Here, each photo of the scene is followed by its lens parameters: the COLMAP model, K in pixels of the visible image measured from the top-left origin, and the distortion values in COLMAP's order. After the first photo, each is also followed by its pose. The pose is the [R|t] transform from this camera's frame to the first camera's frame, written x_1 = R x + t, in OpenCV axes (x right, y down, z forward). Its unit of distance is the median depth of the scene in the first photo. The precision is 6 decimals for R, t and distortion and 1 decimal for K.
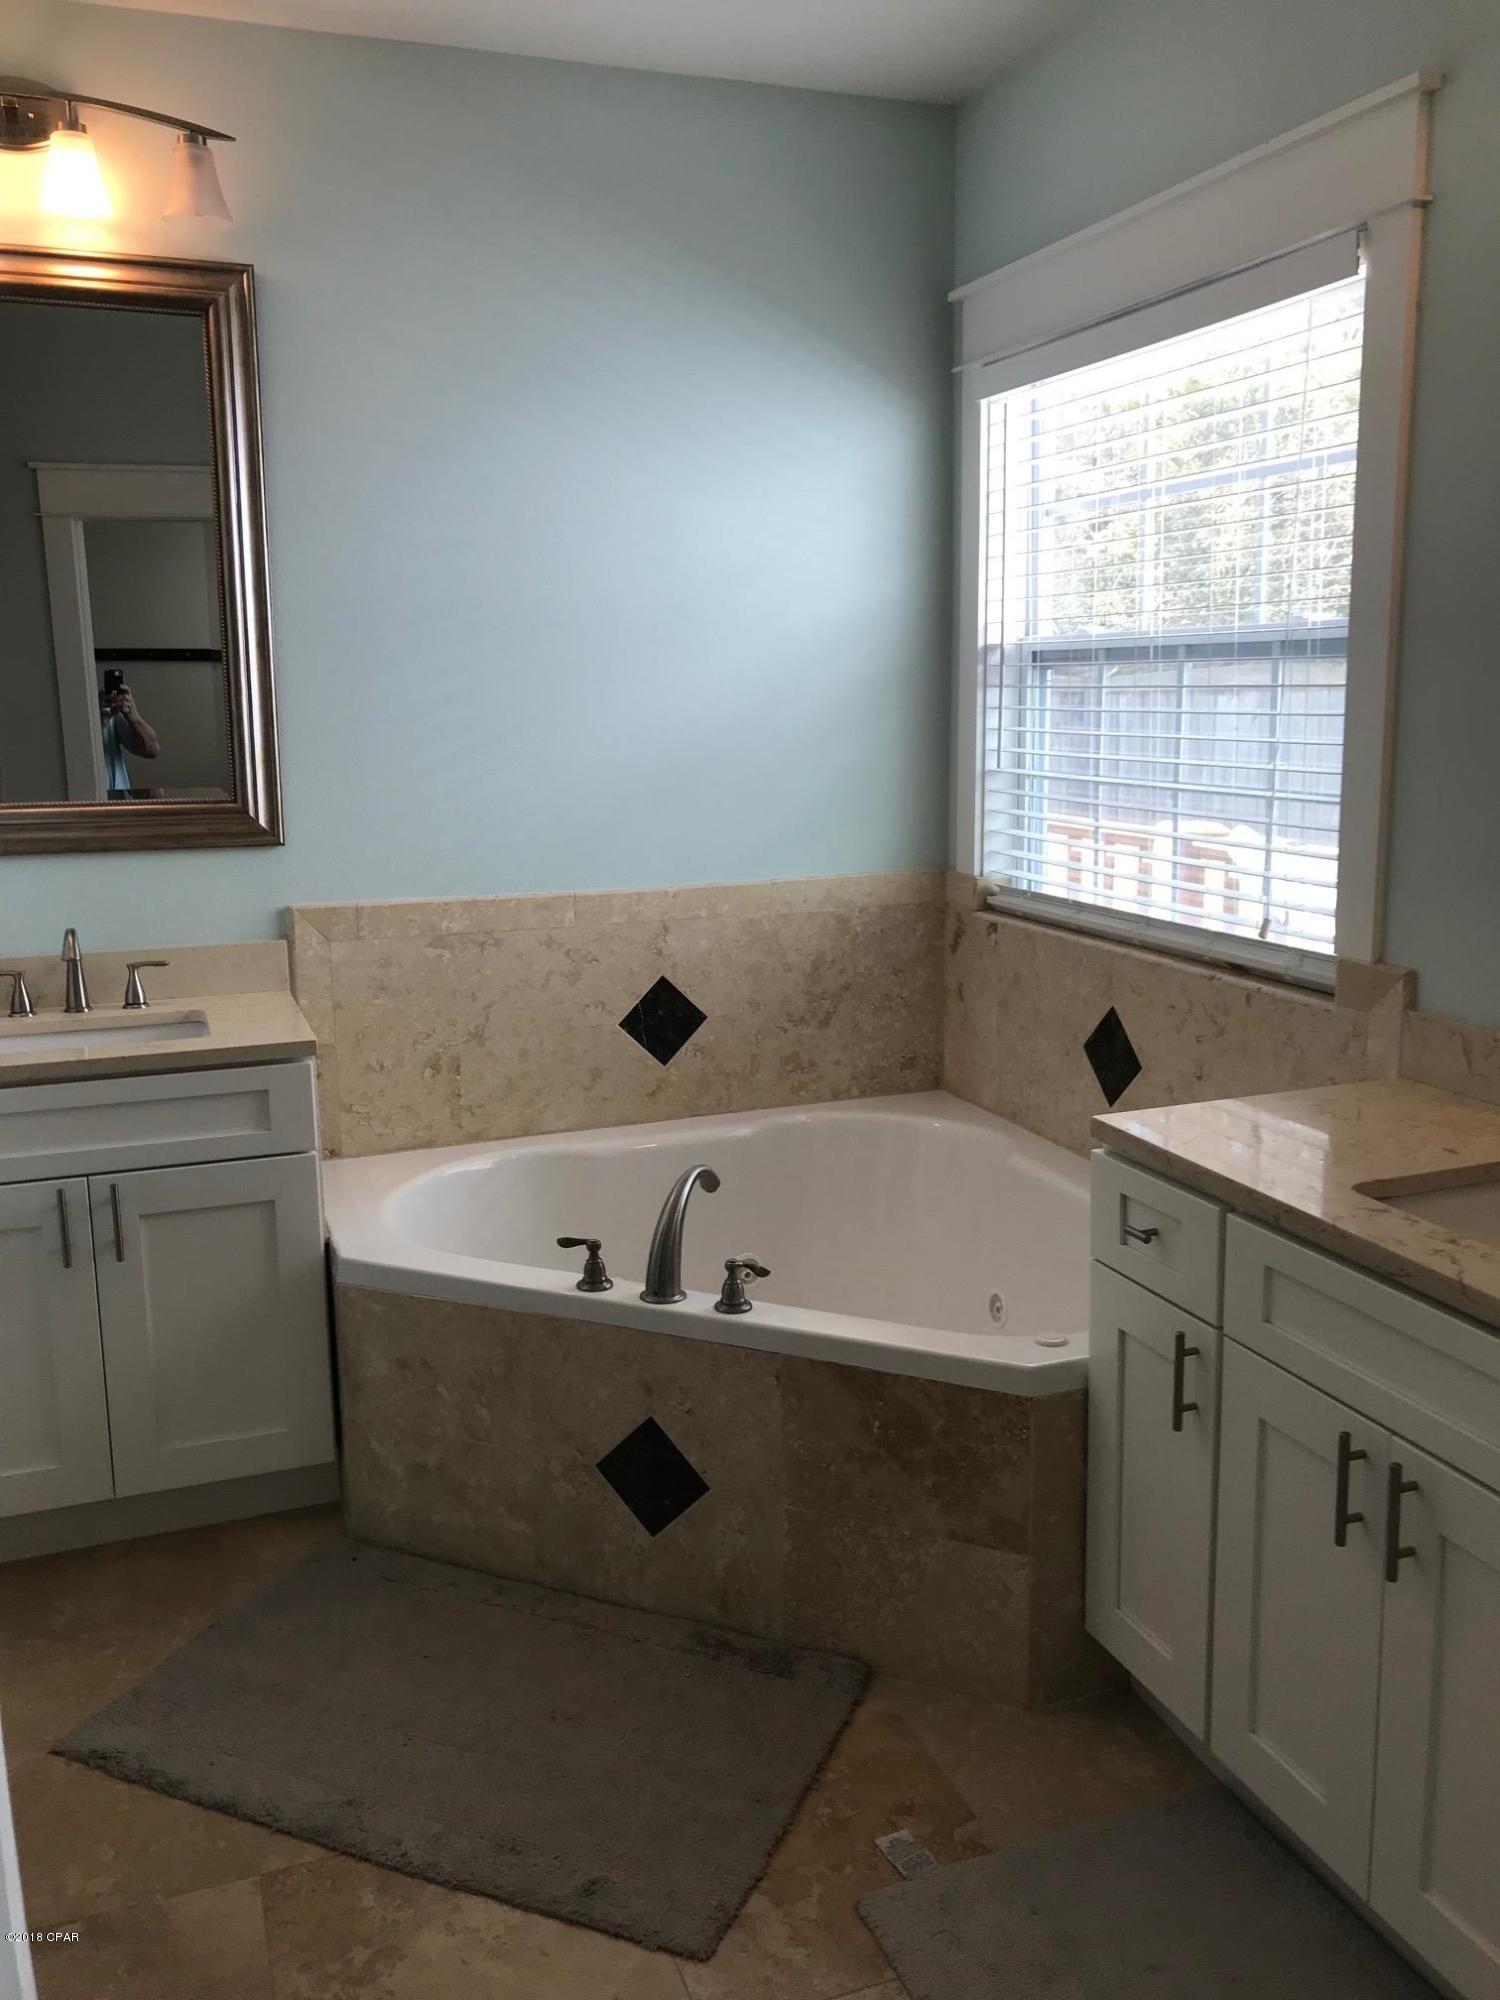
lens RADIAL K [[1672.3, 0, 739.9], [0, 1672.3, 988.0], [0, 0, 1]] dist [0.040118, -0.035207]
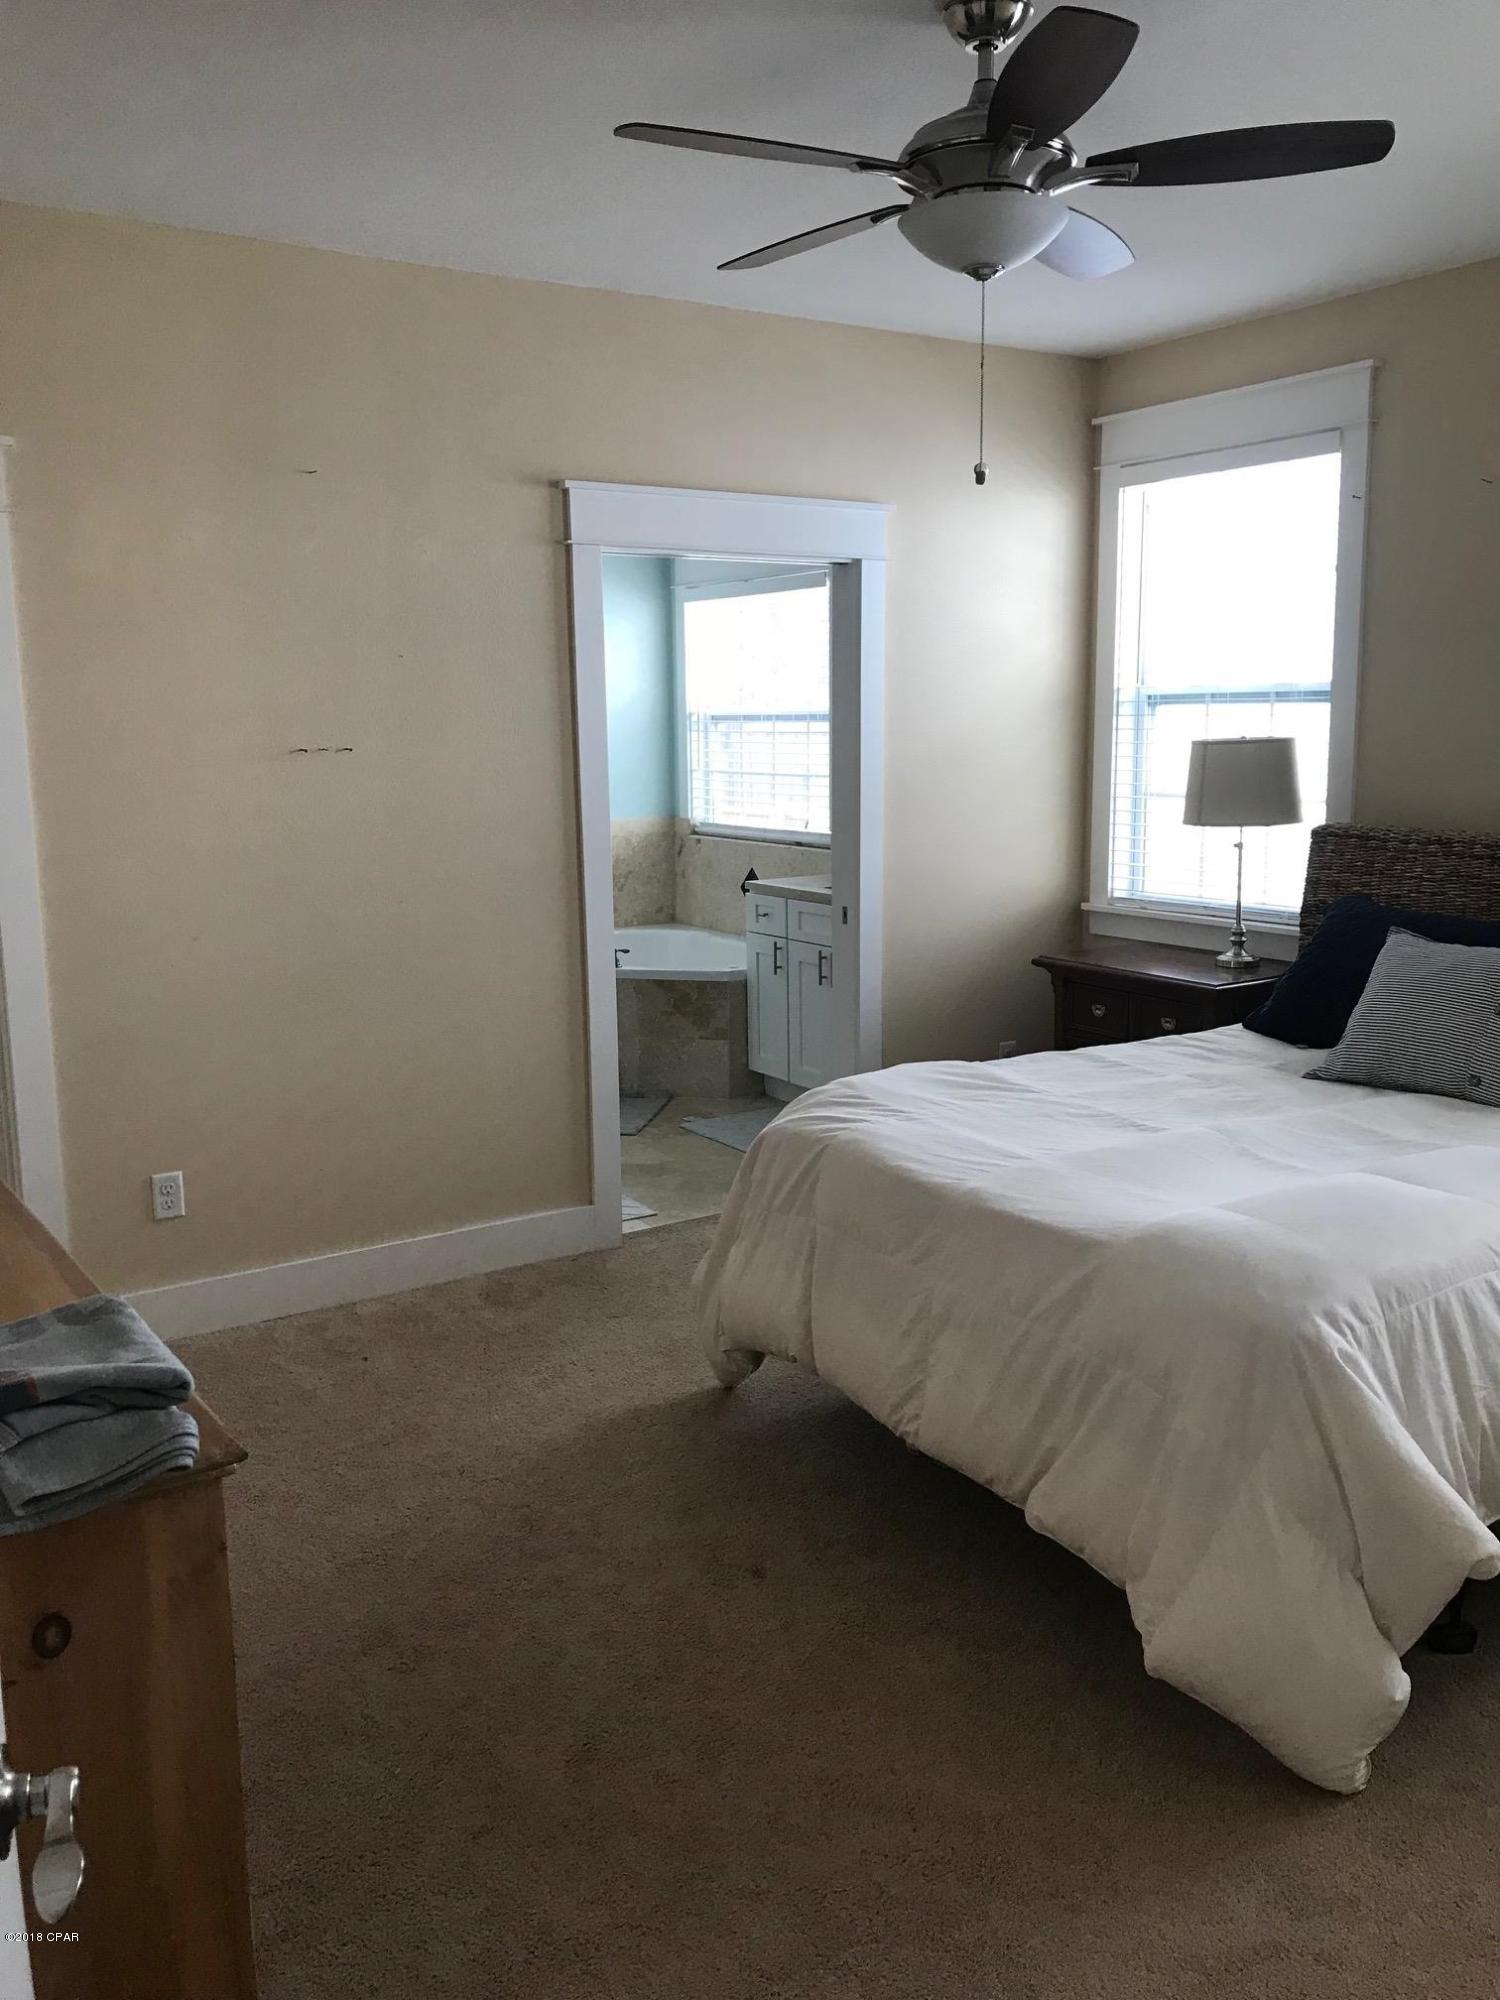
lens RADIAL K [[1672.3, 0, 750.8], [0, 1672.3, 1009.5], [0, 0, 1]] dist [0.040118, -0.035207]
pose [[0.977207, -0.035436, 0.209308, -0.253598], [0.037138, 0.999301, -0.004206, 0.200857], [-0.209013, 0.011883, 0.977841, -1.179677]]
